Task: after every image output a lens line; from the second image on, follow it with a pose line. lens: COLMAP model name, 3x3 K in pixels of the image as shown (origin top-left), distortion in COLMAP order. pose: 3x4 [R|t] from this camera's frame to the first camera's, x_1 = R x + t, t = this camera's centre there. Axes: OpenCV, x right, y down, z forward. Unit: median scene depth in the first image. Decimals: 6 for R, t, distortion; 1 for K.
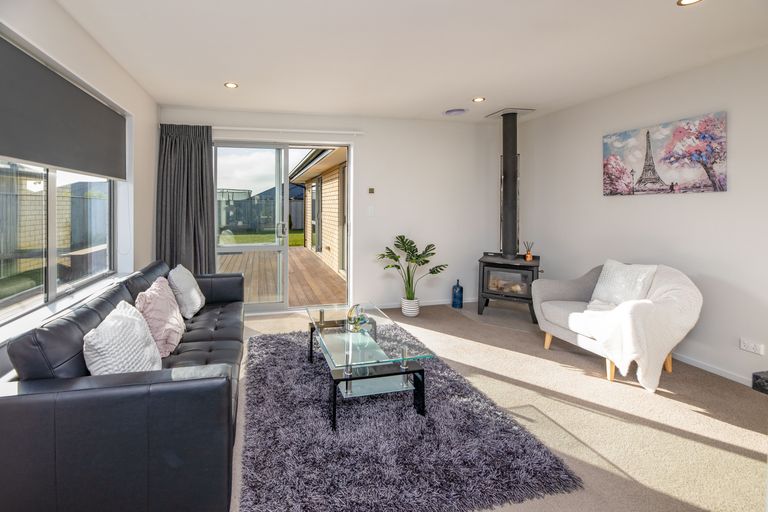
lens RADIAL K [[317.4, 0, 385.8], [0, 317.4, 254.0], [0, 0, 1]] dist [-0.001043, -0.000097]
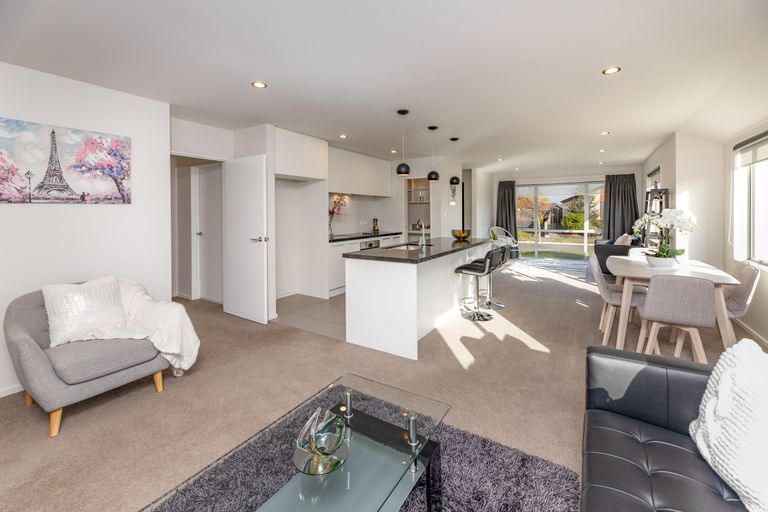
lens RADIAL K [[317.4, 0, 386.4], [0, 317.4, 258.1], [0, 0, 1]] dist [-0.001043, -0.000097]
pose [[-0.578077, -0.107135, 0.808918, -0.457079], [0.132426, 0.965883, 0.222560, -0.127260], [-0.805165, 0.235779, -0.544167, 0.851539]]
